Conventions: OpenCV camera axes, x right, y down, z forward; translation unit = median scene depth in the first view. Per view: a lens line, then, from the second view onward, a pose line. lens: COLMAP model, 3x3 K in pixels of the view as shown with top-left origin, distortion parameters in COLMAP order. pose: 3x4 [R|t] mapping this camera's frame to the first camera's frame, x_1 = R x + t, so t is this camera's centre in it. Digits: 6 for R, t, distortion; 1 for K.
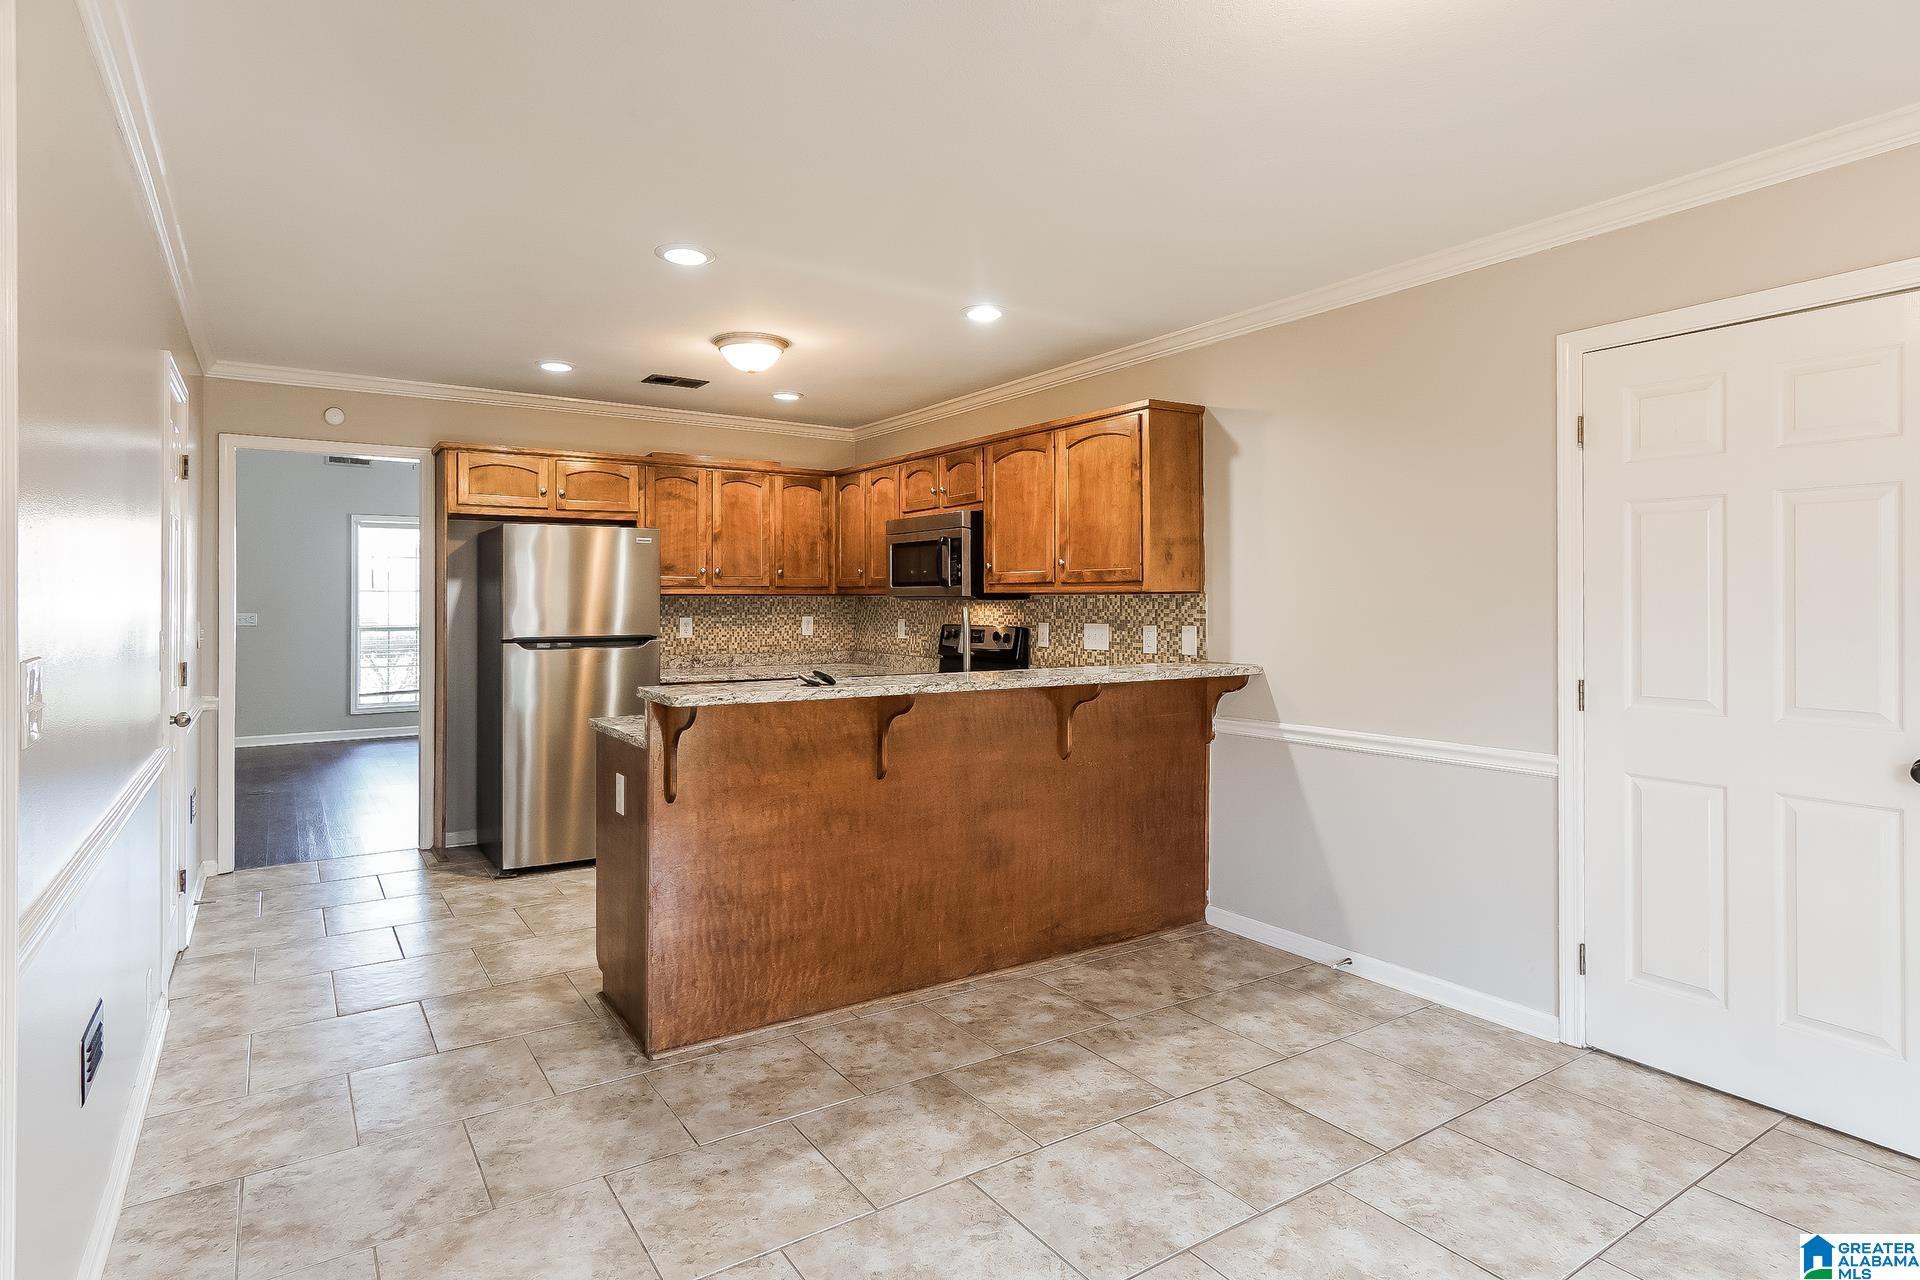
lens RADIAL K [[1035.7, 0, 950.2], [0, 1035.7, 590.5], [0, 0, 1]] dist [-0.004902, 0.002301]
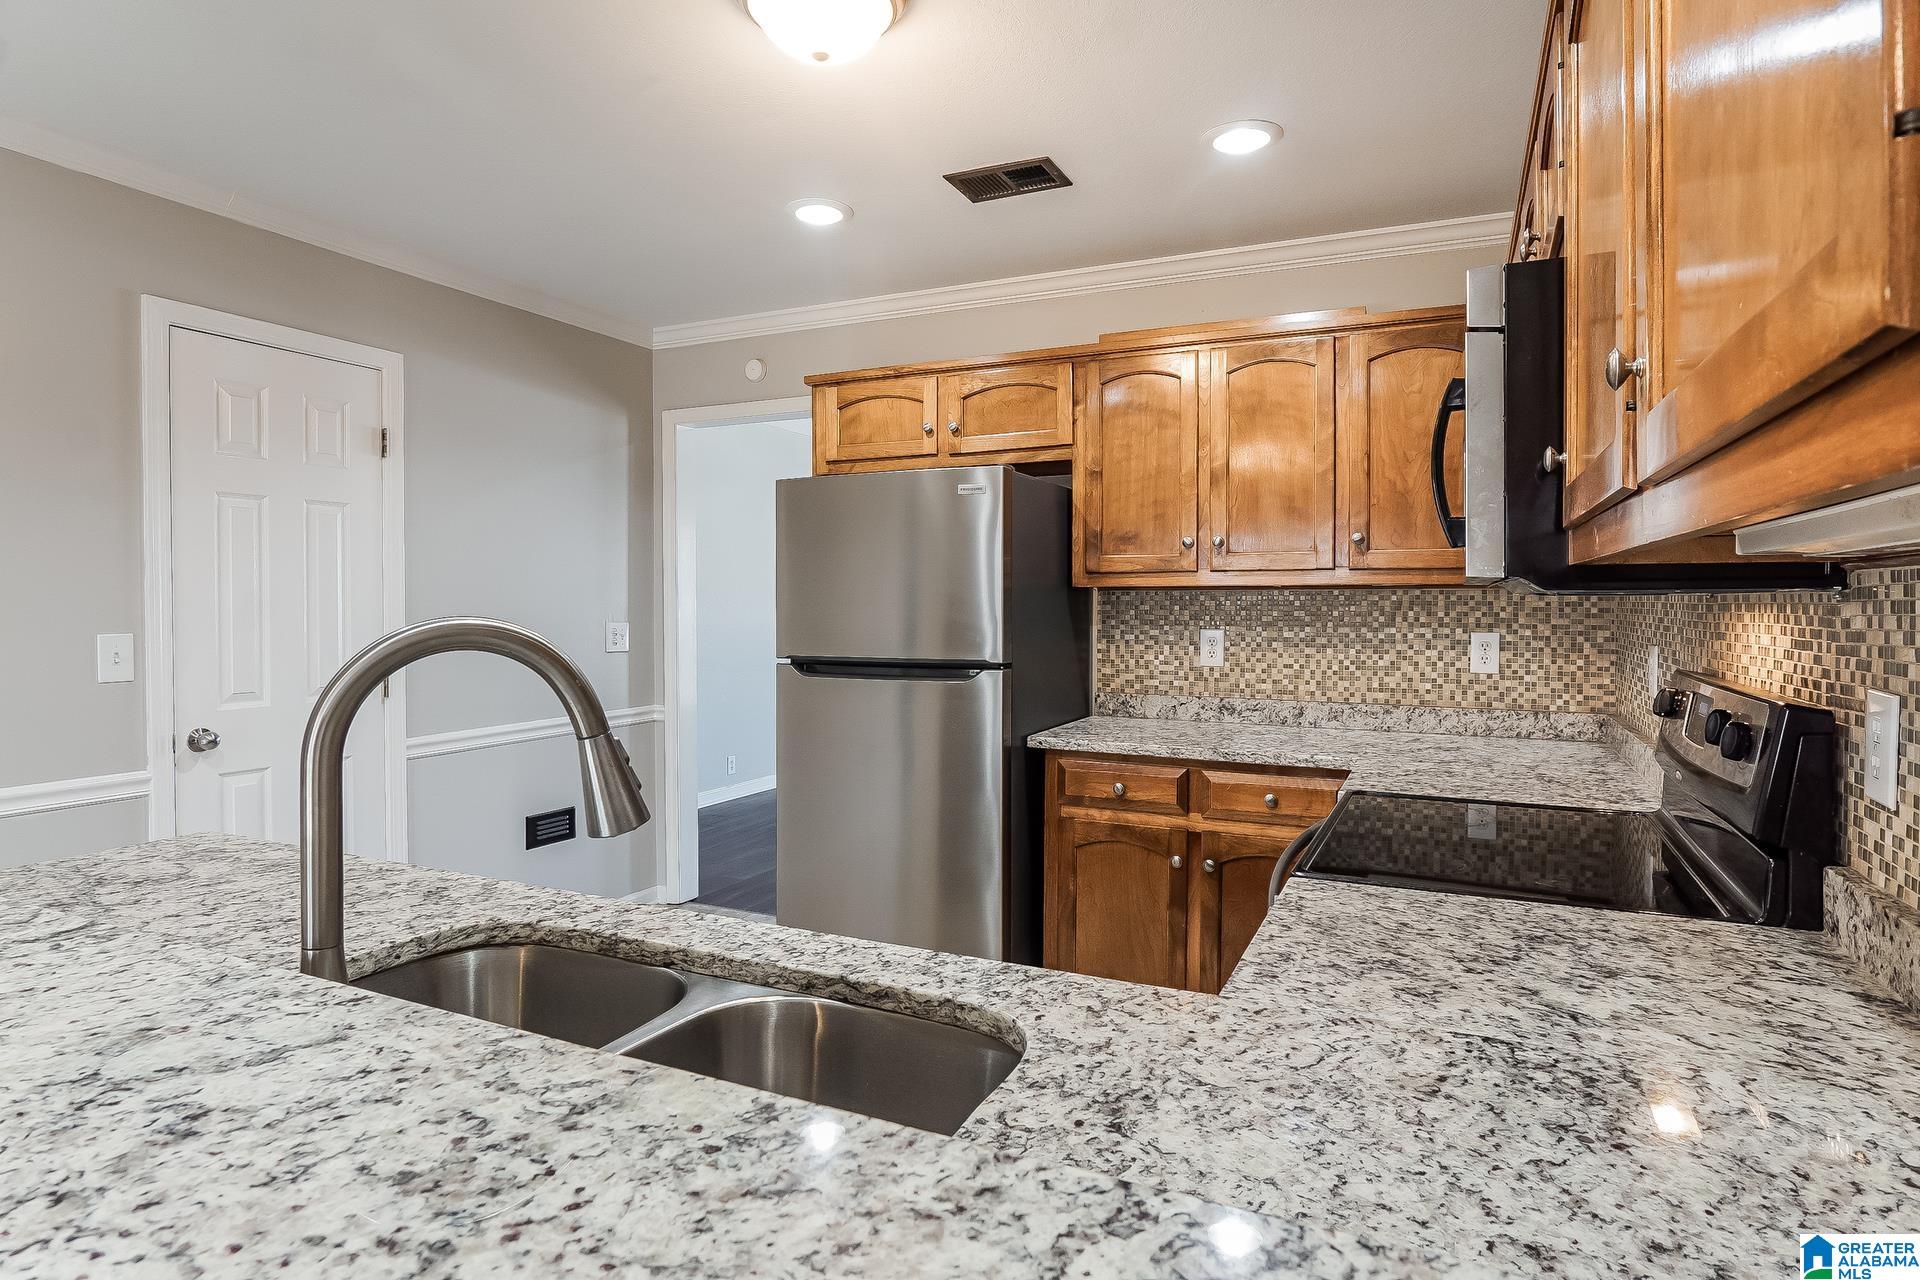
lens RADIAL K [[1035.7, 0, 956.3], [0, 1035.7, 618.9], [0, 0, 1]] dist [-0.004902, 0.002301]
pose [[0.516354, 0.014474, -0.856253, 0.153793], [0.008154, 0.999729, 0.021817, 0.007559], [0.856337, -0.018247, 0.516096, 0.626811]]
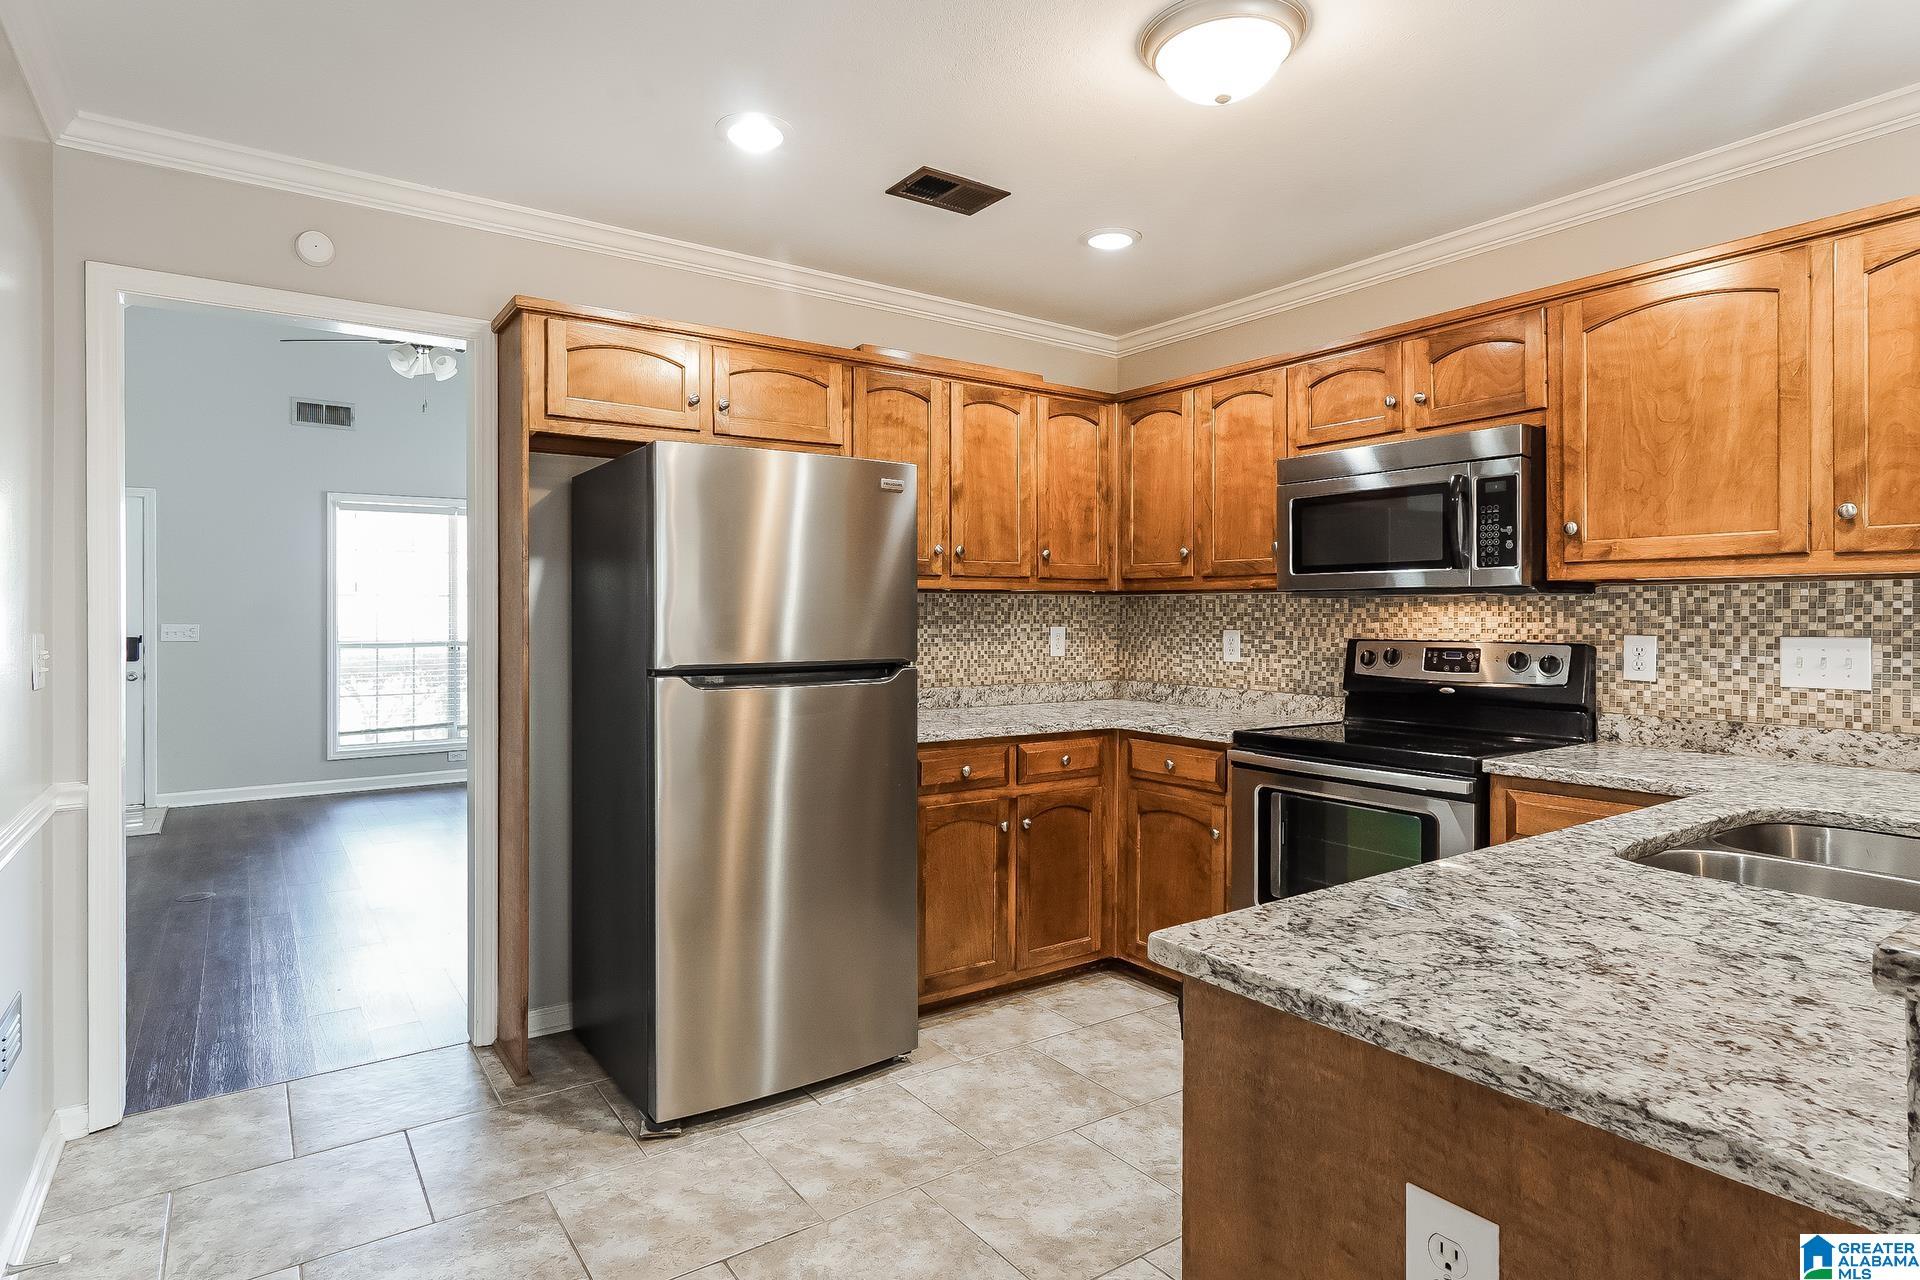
lens RADIAL K [[1035.7, 0, 937.2], [0, 1035.7, 614.1], [0, 0, 1]] dist [-0.004902, 0.002301]
pose [[0.999862, 0.000024, 0.016635, -0.250190], [-0.000162, 0.999965, 0.008319, 0.013284], [-0.016635, -0.008320, 0.999827, 0.406337]]
